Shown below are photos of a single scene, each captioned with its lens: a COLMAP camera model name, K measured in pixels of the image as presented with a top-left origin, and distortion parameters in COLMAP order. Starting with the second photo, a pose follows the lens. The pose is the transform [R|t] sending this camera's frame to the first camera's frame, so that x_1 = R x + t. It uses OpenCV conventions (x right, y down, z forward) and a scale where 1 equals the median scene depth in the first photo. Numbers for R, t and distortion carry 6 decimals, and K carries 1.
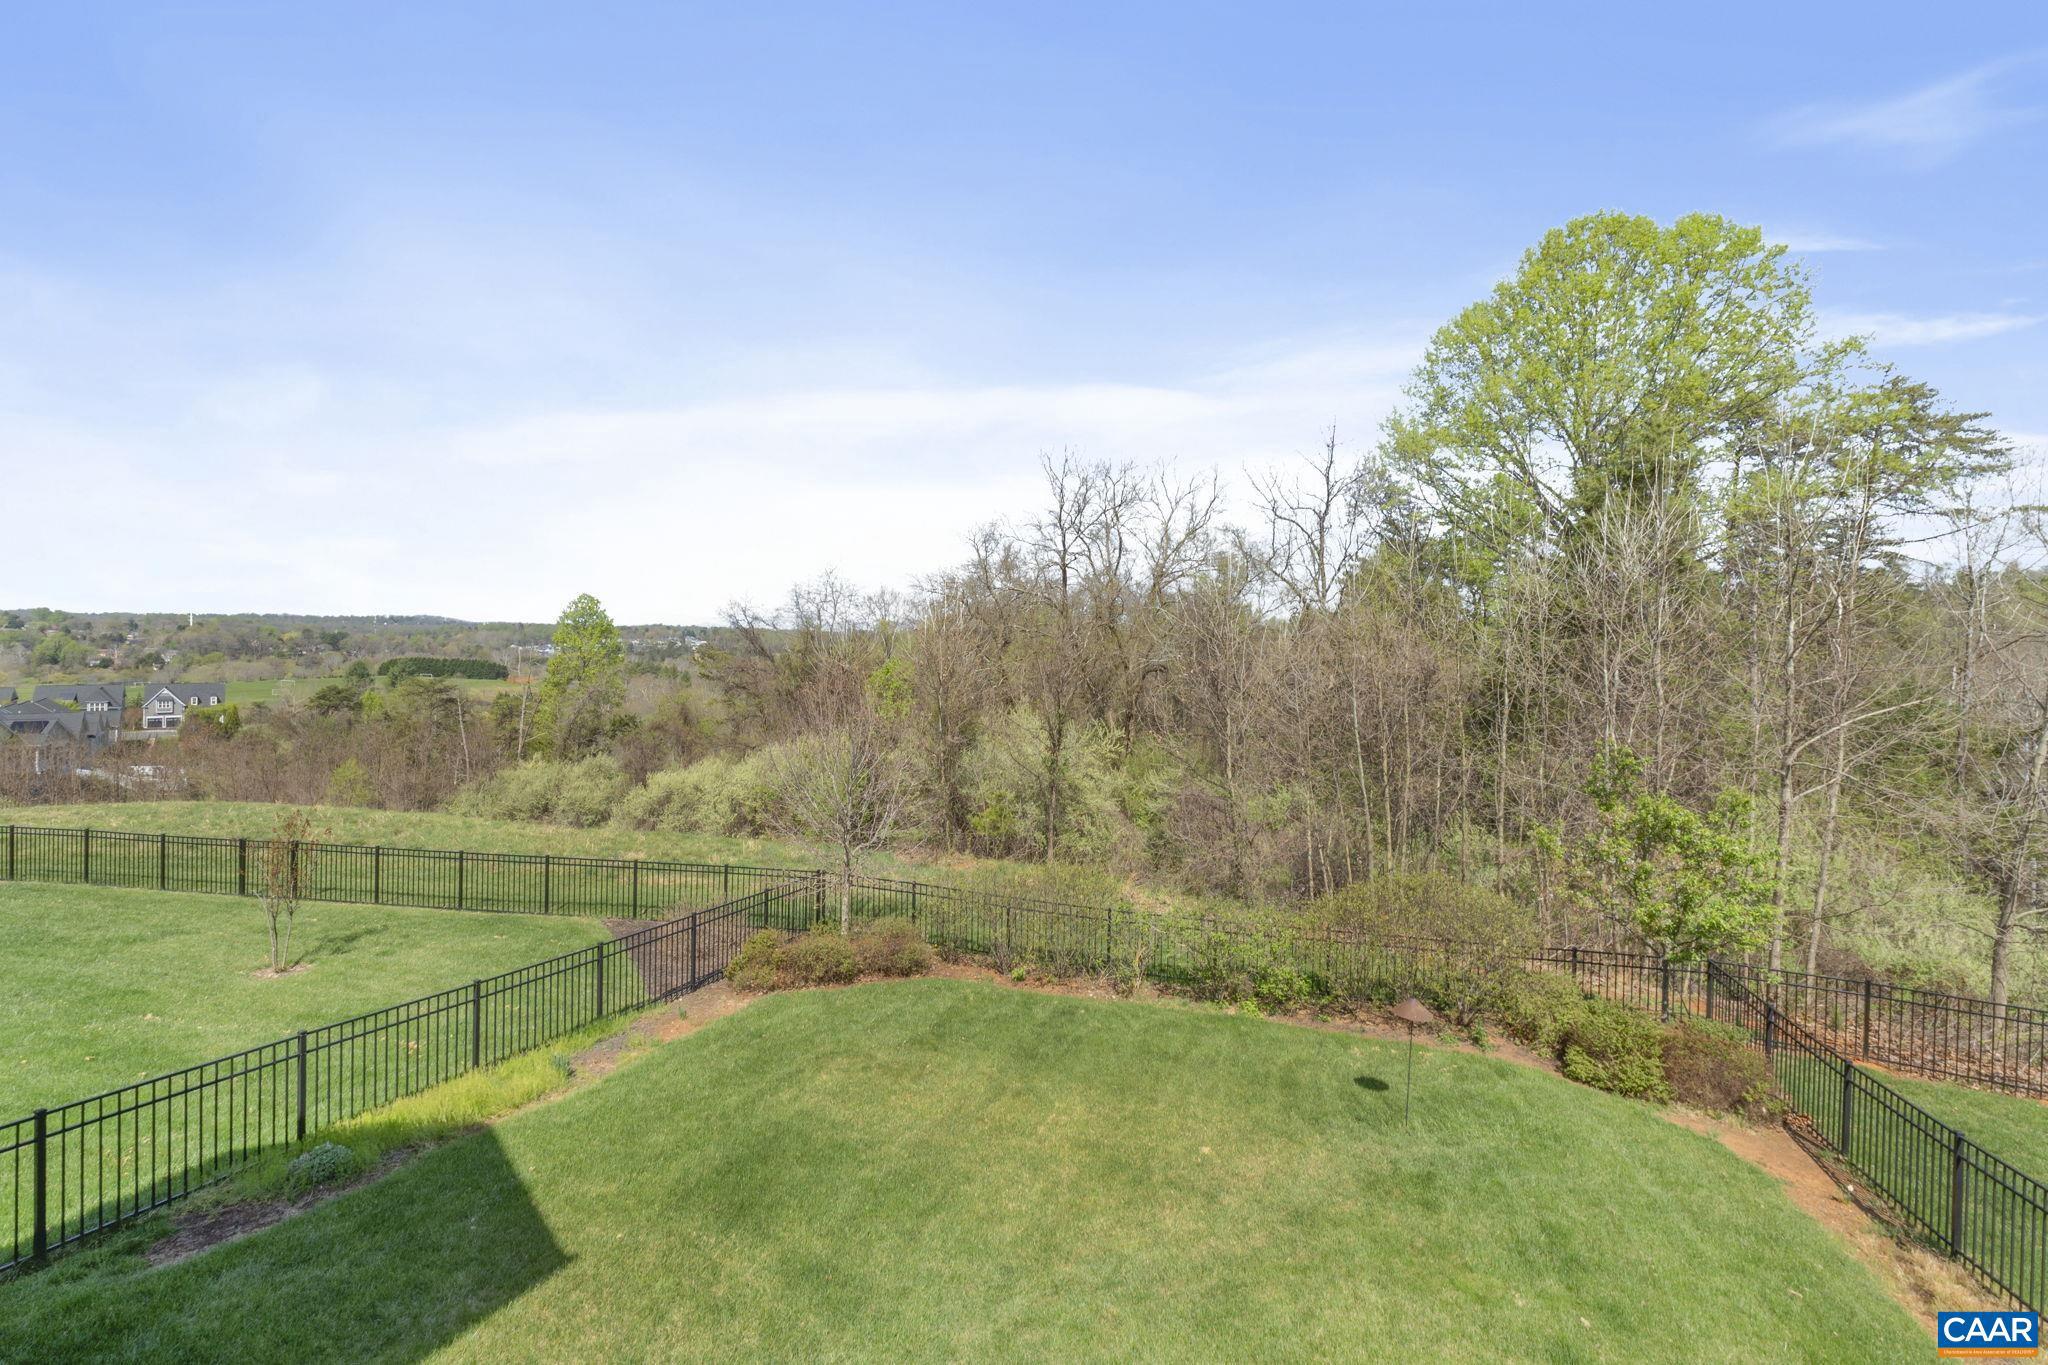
lens RADIAL K [[886.4, 0, 1017.1], [0, 886.4, 649.7], [0, 0, 1]] dist [-0.010741, 0.001088]
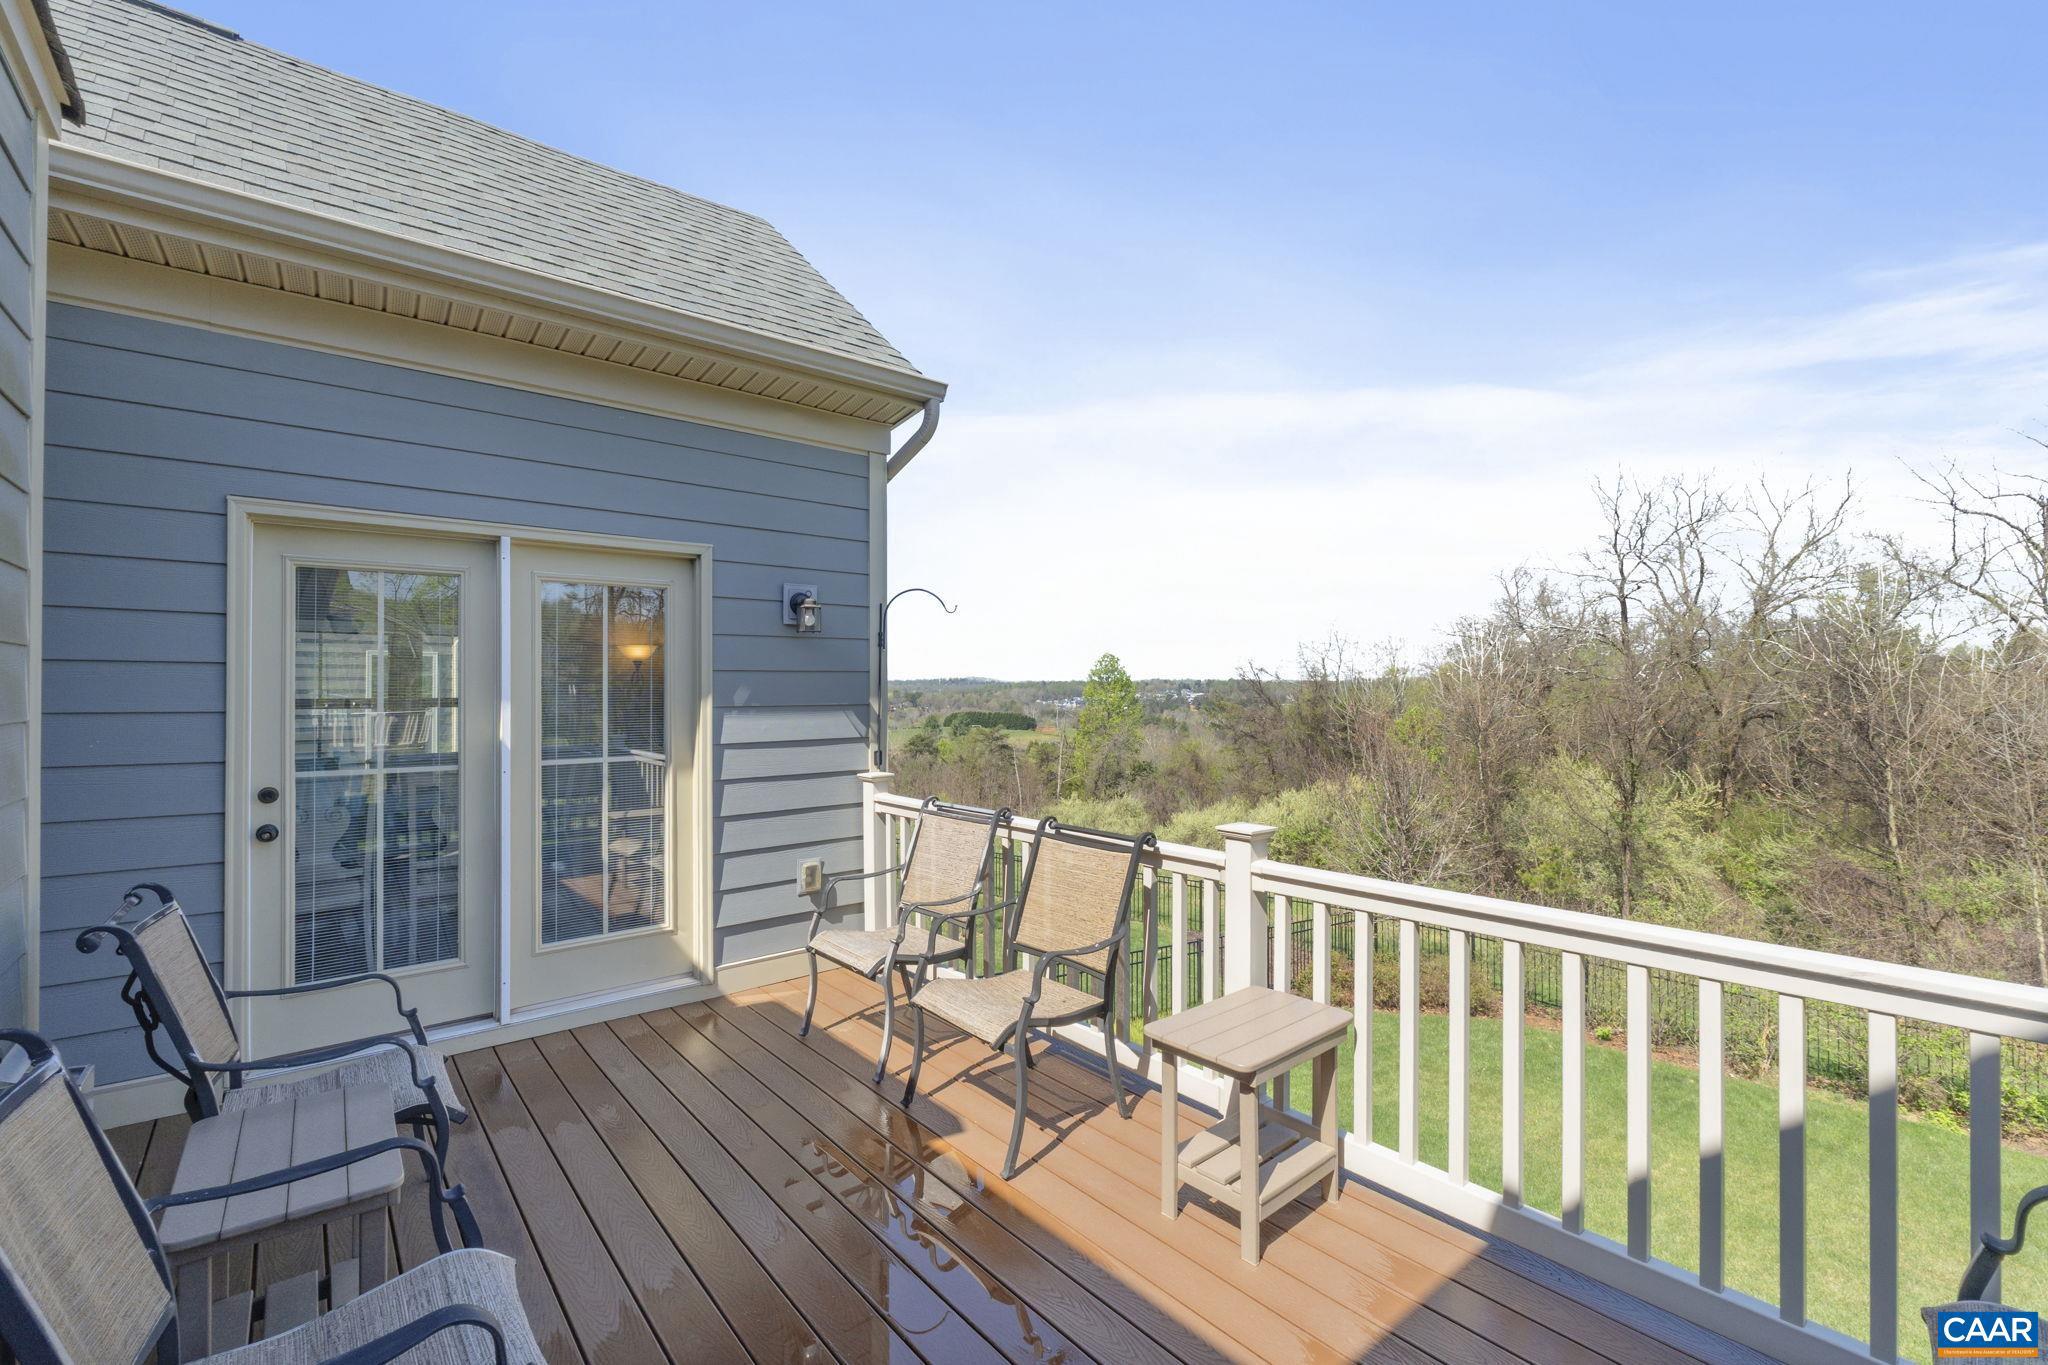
lens RADIAL K [[886.4, 0, 1008.1], [0, 886.4, 675.3], [0, 0, 1]] dist [-0.010741, 0.001088]
pose [[0.854064, -0.031002, -0.519243, -0.015308], [0.015914, 0.999312, -0.033489, 0.001662], [0.519924, 0.020338, 0.853970, -0.054772]]
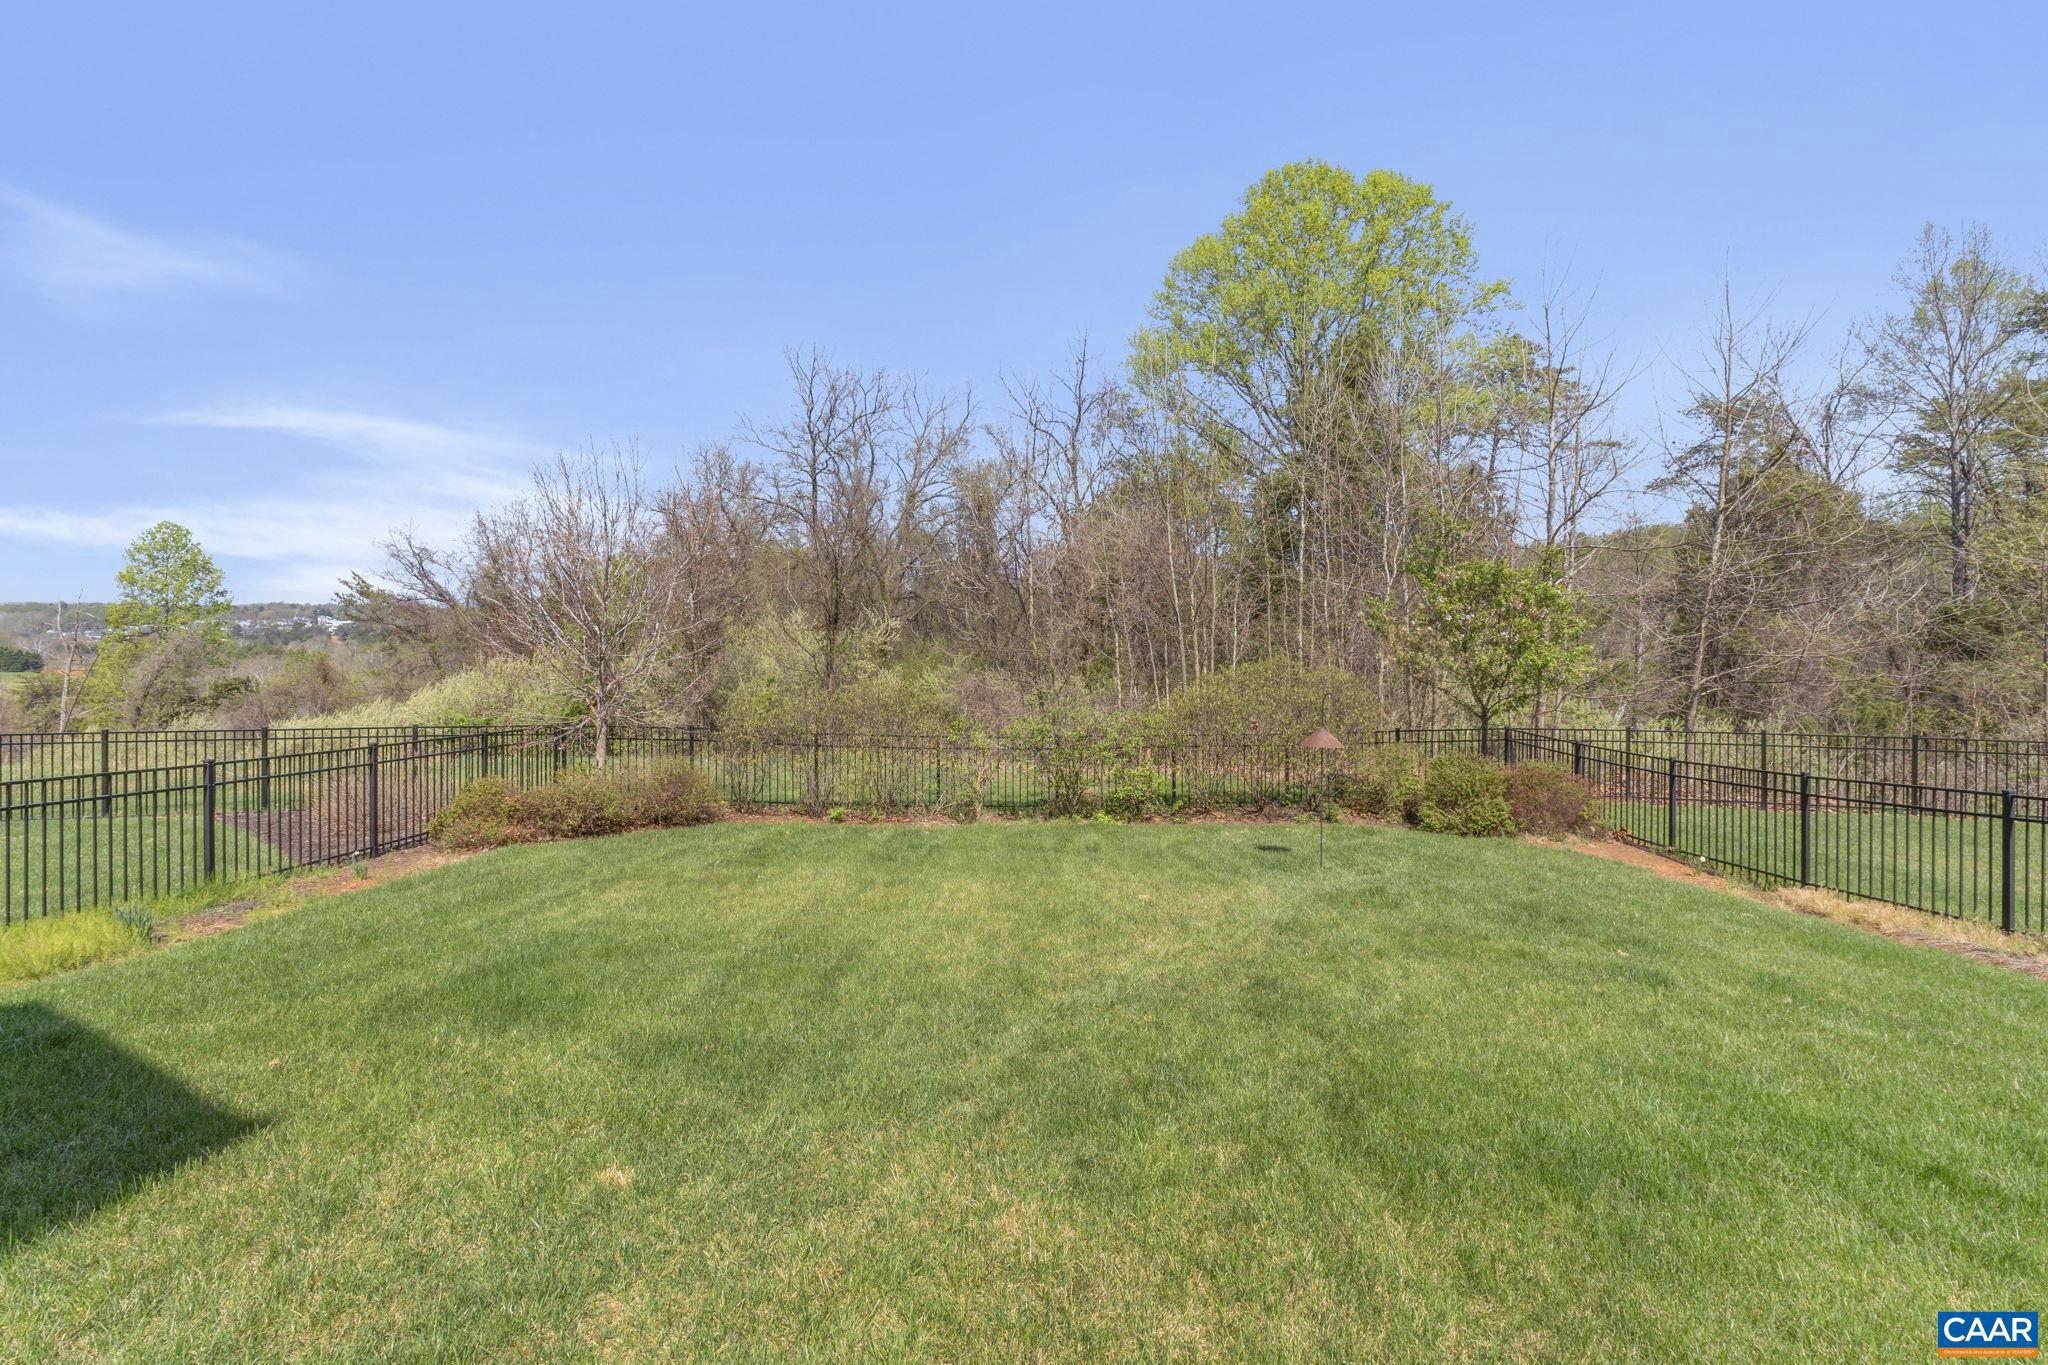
lens RADIAL K [[886.4, 0, 1029.0], [0, 886.4, 614.1], [0, 0, 1]] dist [-0.010741, 0.001088]
pose [[0.948412, -0.019778, 0.316423, -0.030635], [0.025161, 0.999600, -0.012936, 0.070763], [-0.316041, 0.020230, 0.948530, 0.056208]]
